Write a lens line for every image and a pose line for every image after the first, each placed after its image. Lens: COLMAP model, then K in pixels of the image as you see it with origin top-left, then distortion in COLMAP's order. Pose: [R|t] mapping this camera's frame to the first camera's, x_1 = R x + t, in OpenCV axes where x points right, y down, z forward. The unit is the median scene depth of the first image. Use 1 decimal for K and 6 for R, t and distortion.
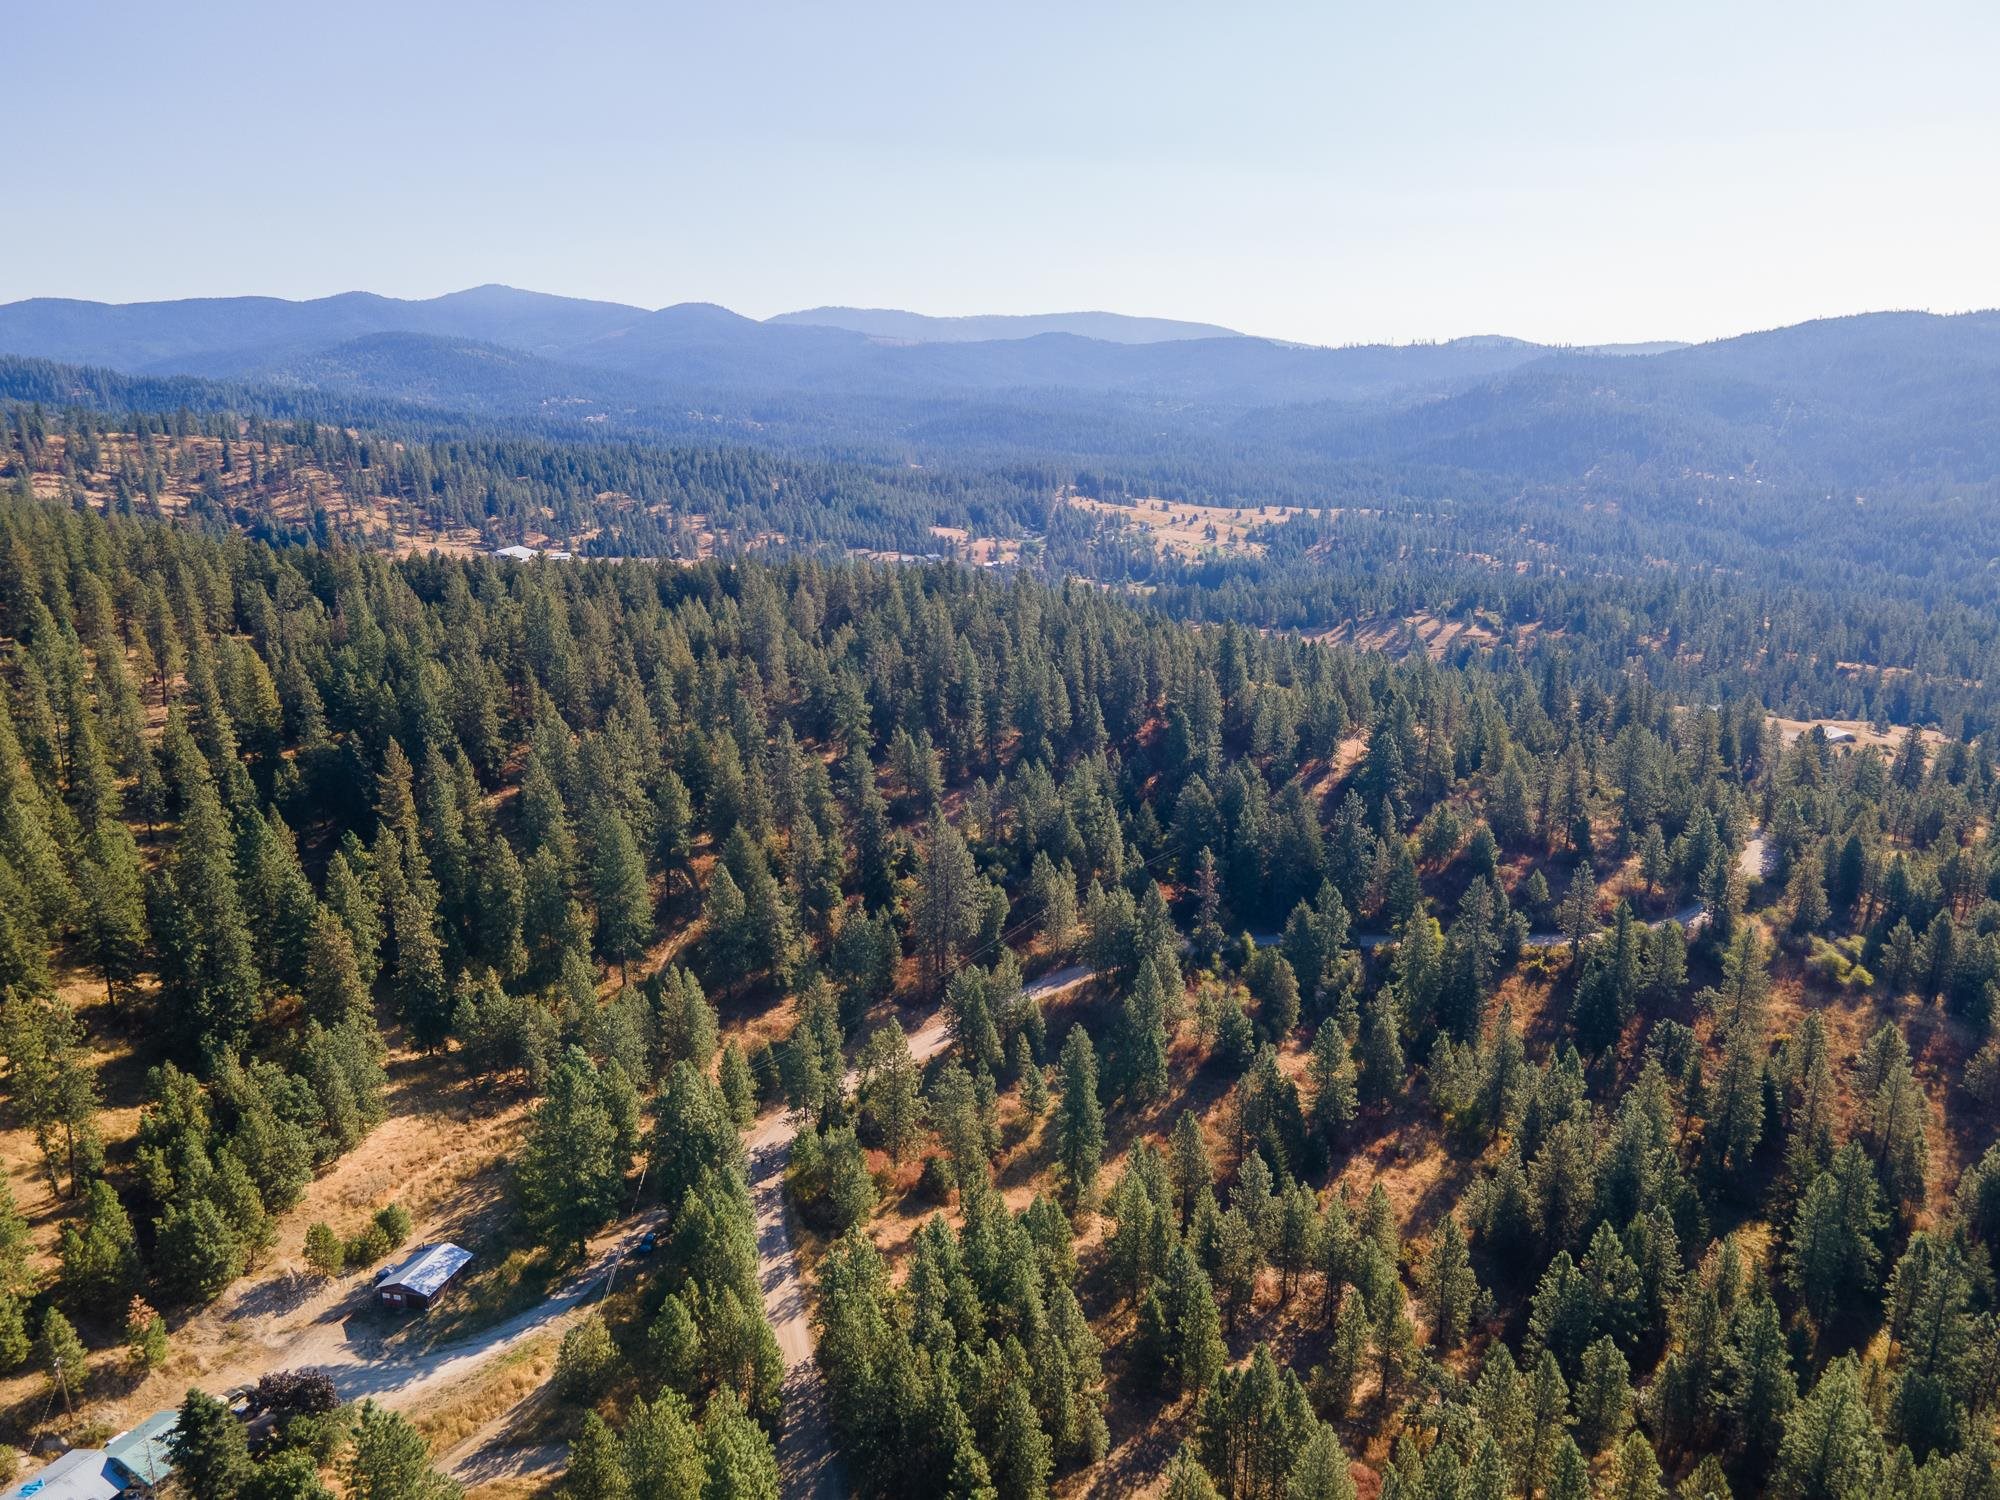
lens RADIAL K [[1432.3, 0, 997.3], [0, 1432.3, 759.2], [0, 0, 1]] dist [0.024931, 0.032551]
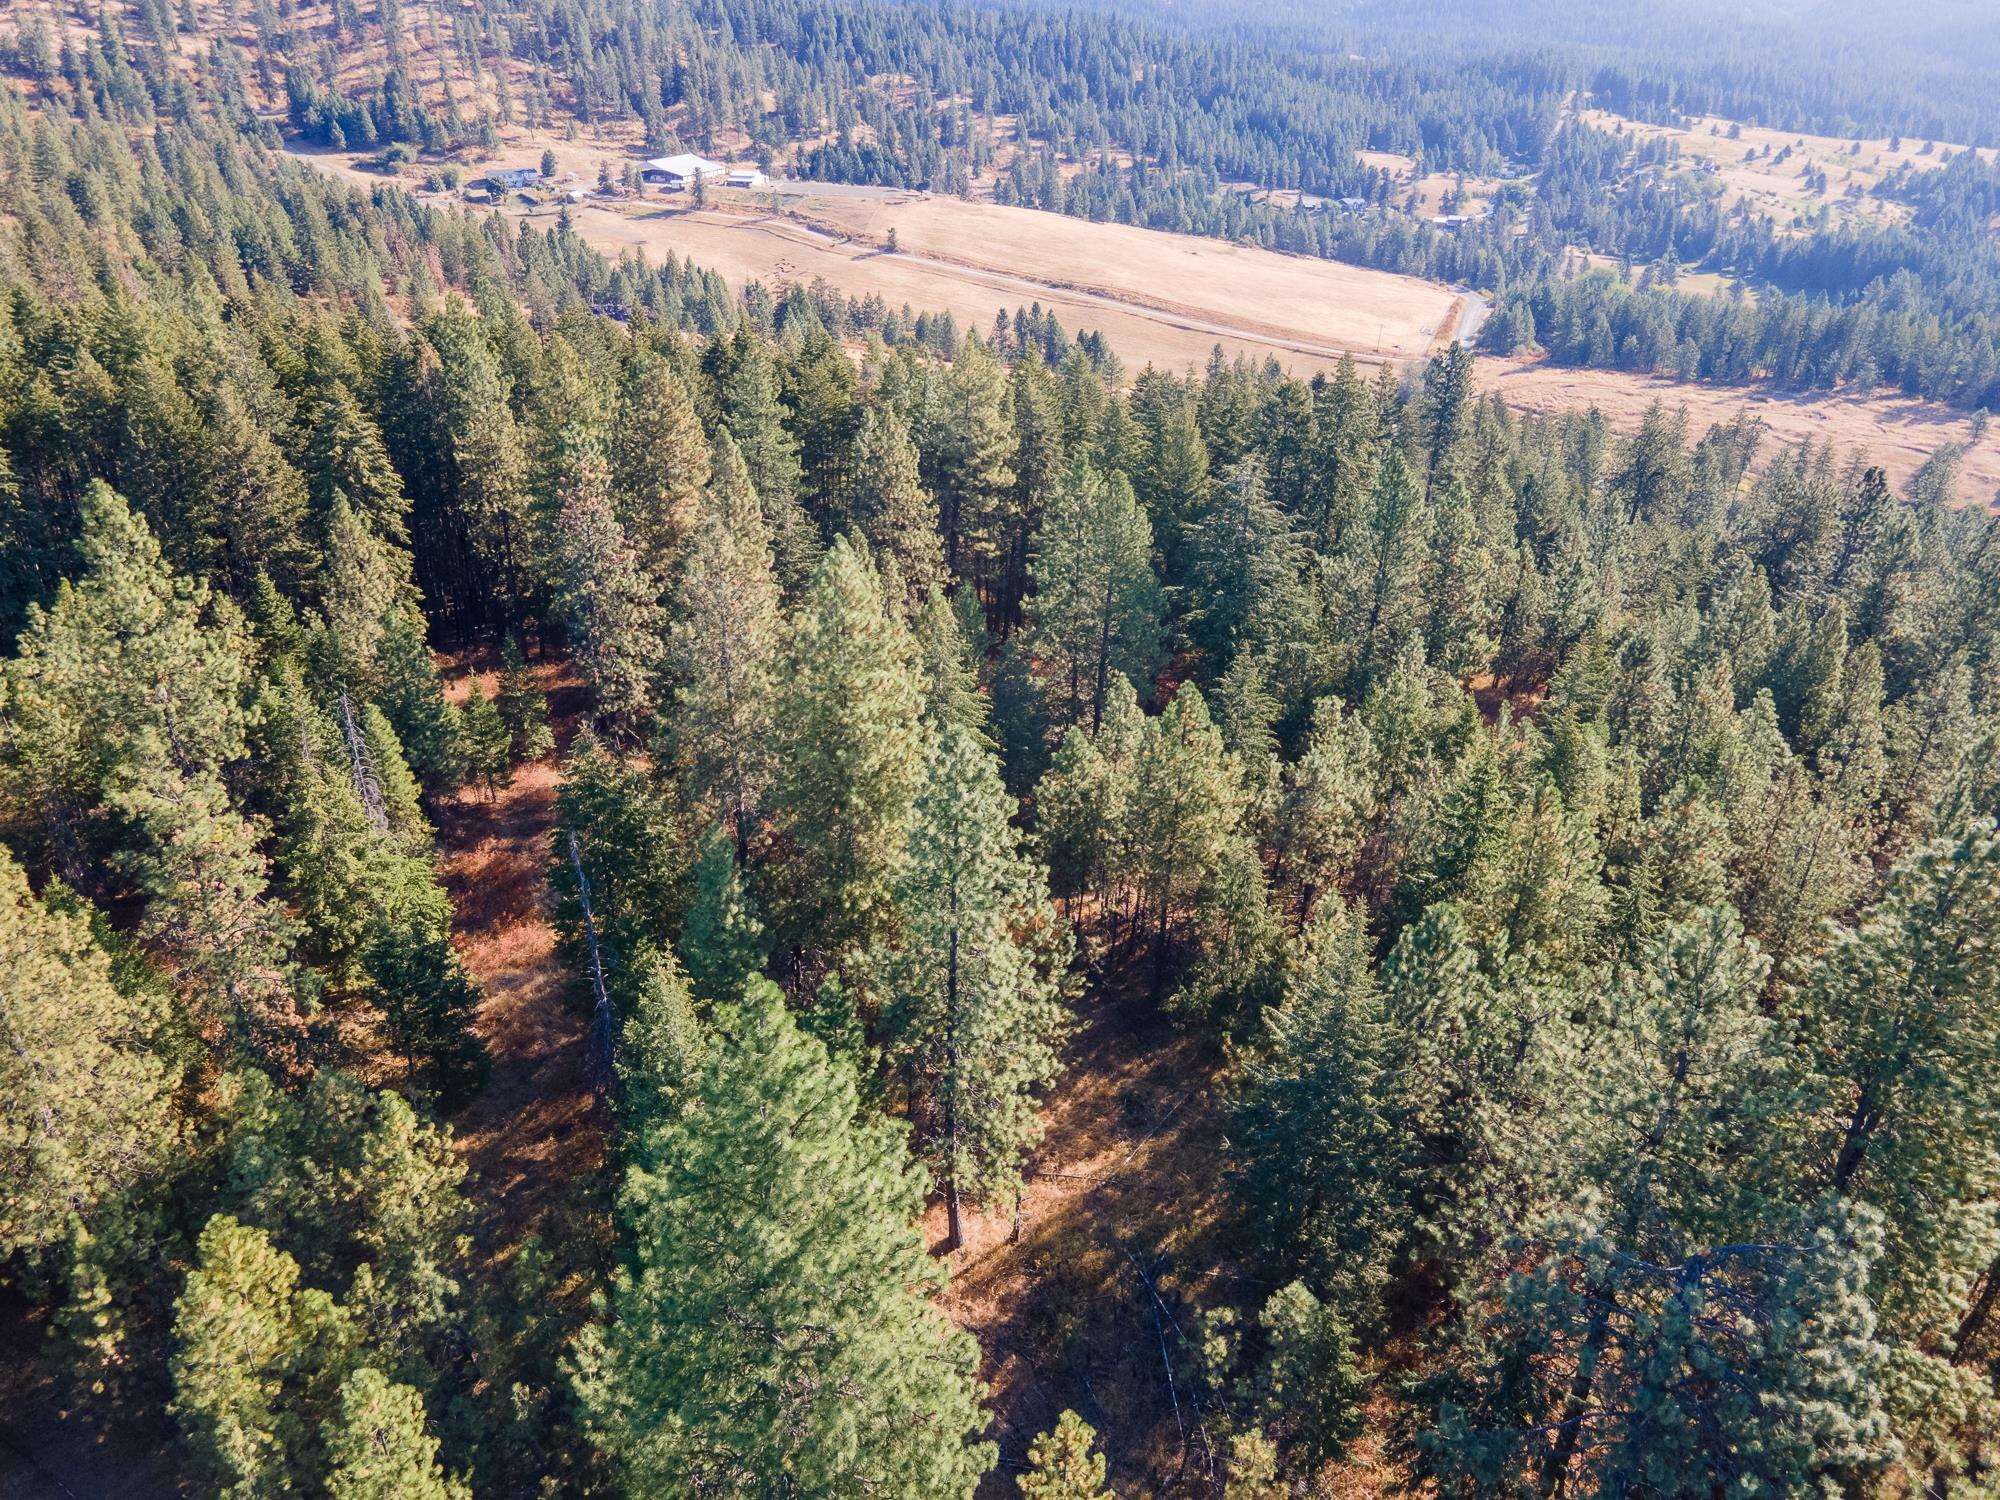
lens RADIAL K [[1451.1, 0, 1013.3], [0, 1451.1, 737.9], [0, 0, 1]] dist [0.013469, 0.047164]
pose [[0.962624, 0.147272, -0.227302, -0.010171], [-0.091060, 0.966372, 0.240485, -0.069236], [0.255075, -0.210799, 0.943663, 0.387704]]
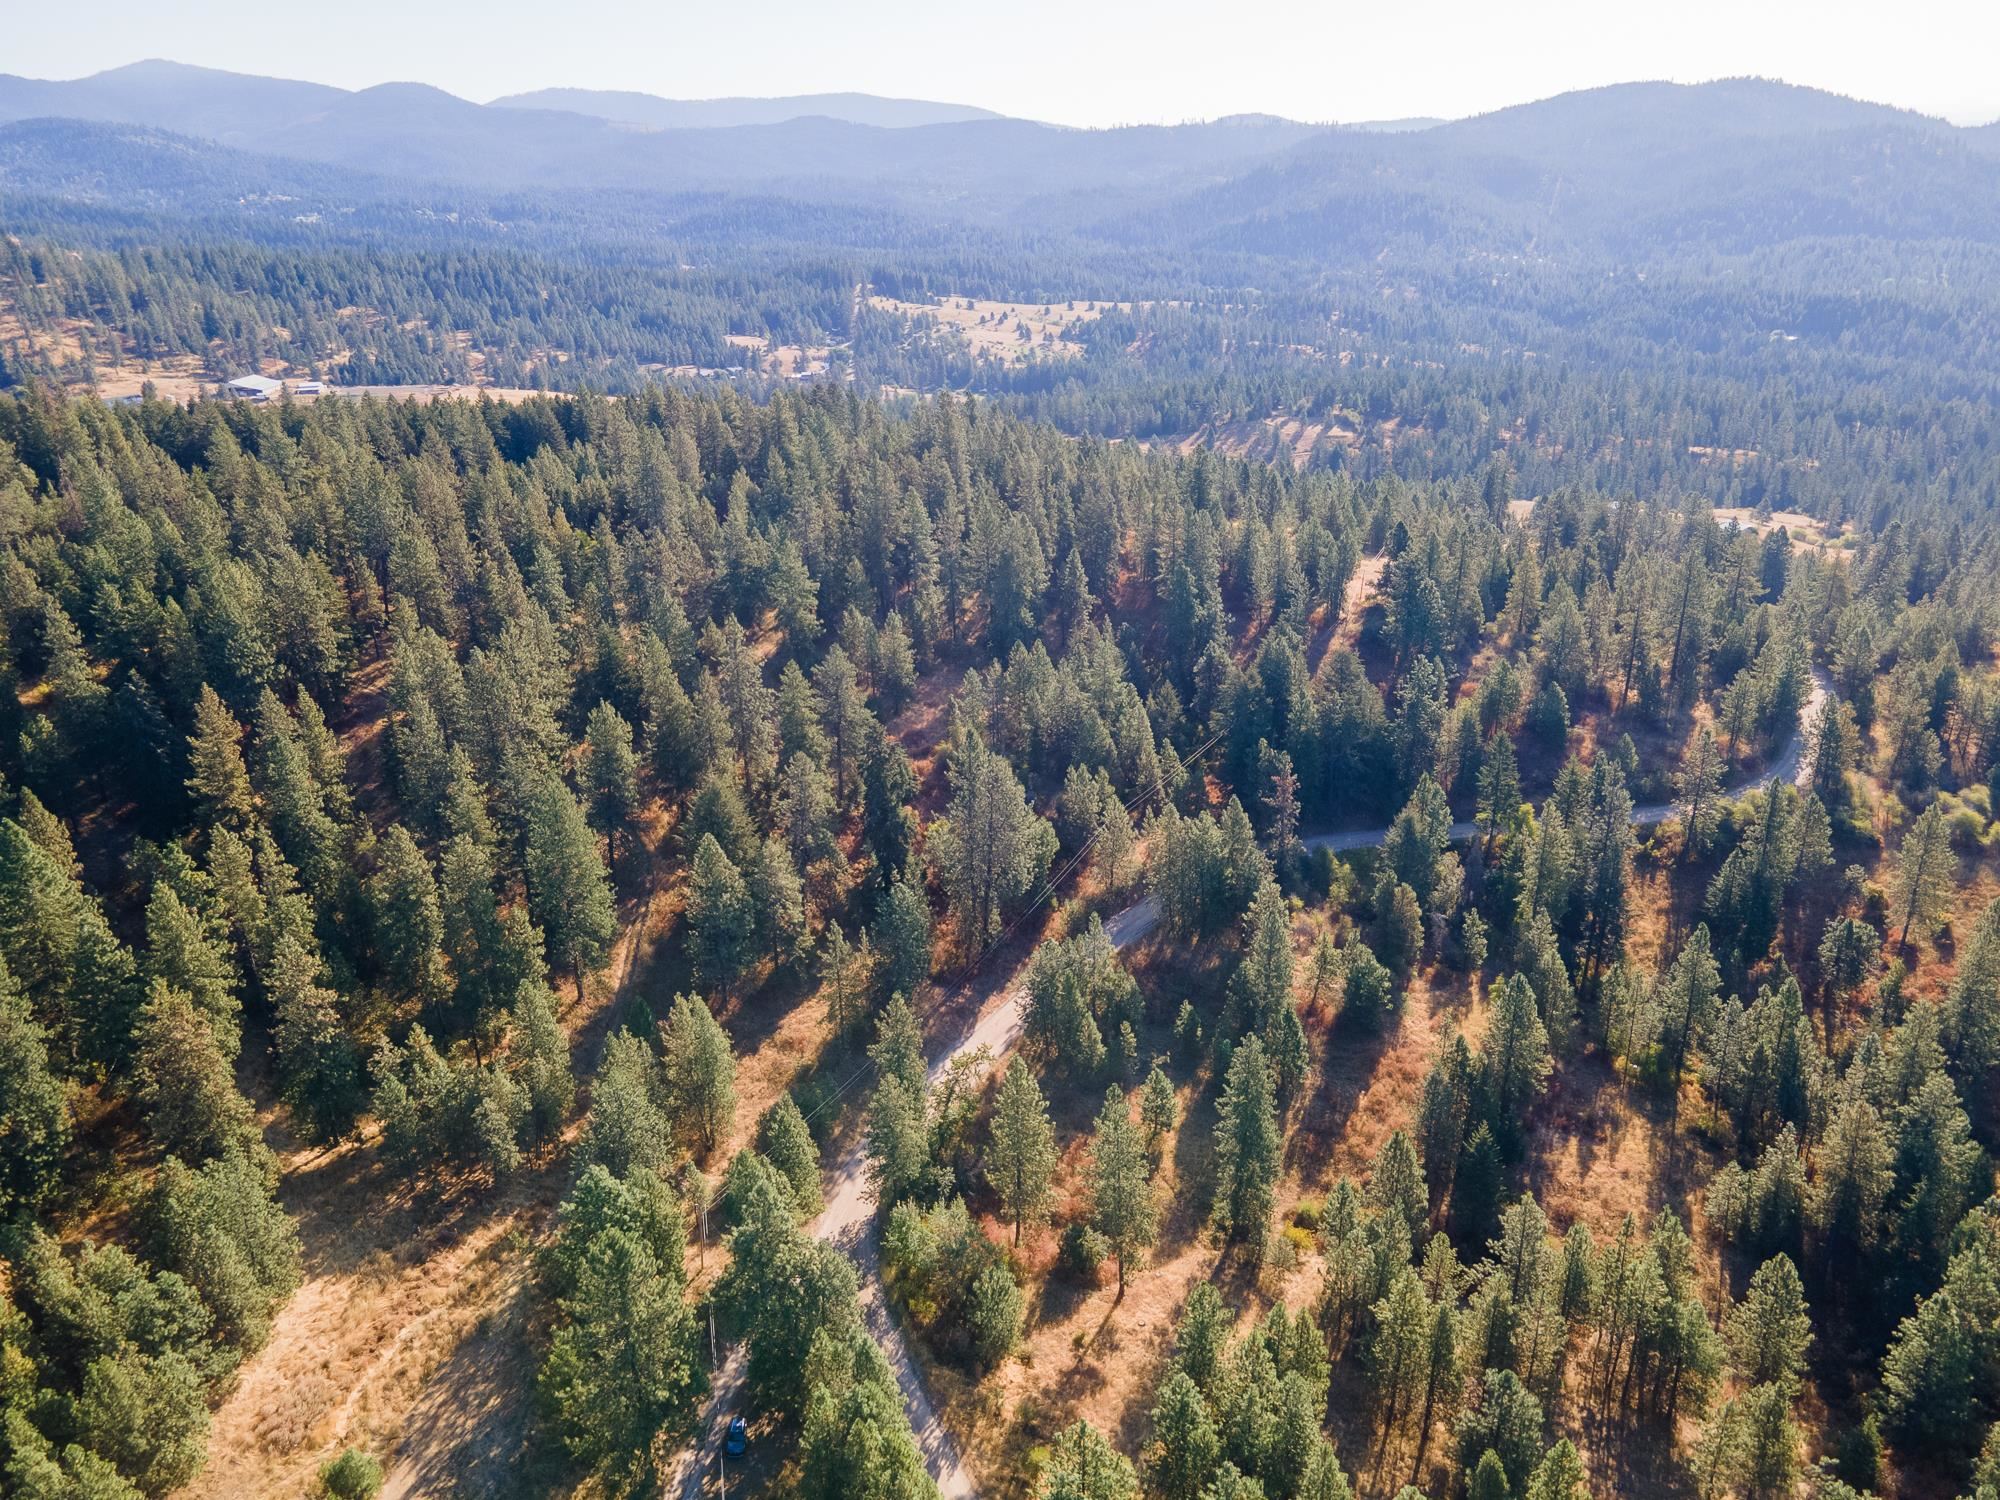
lens RADIAL K [[1438.9, 0, 992.3], [0, 1438.9, 732.7], [0, 0, 1]] dist [0.017484, 0.048791]
pose [[0.987319, -0.073505, 0.140709, -0.038313], [0.056976, 0.991366, 0.118099, -0.015202], [-0.148175, -0.108585, 0.982982, 0.064952]]
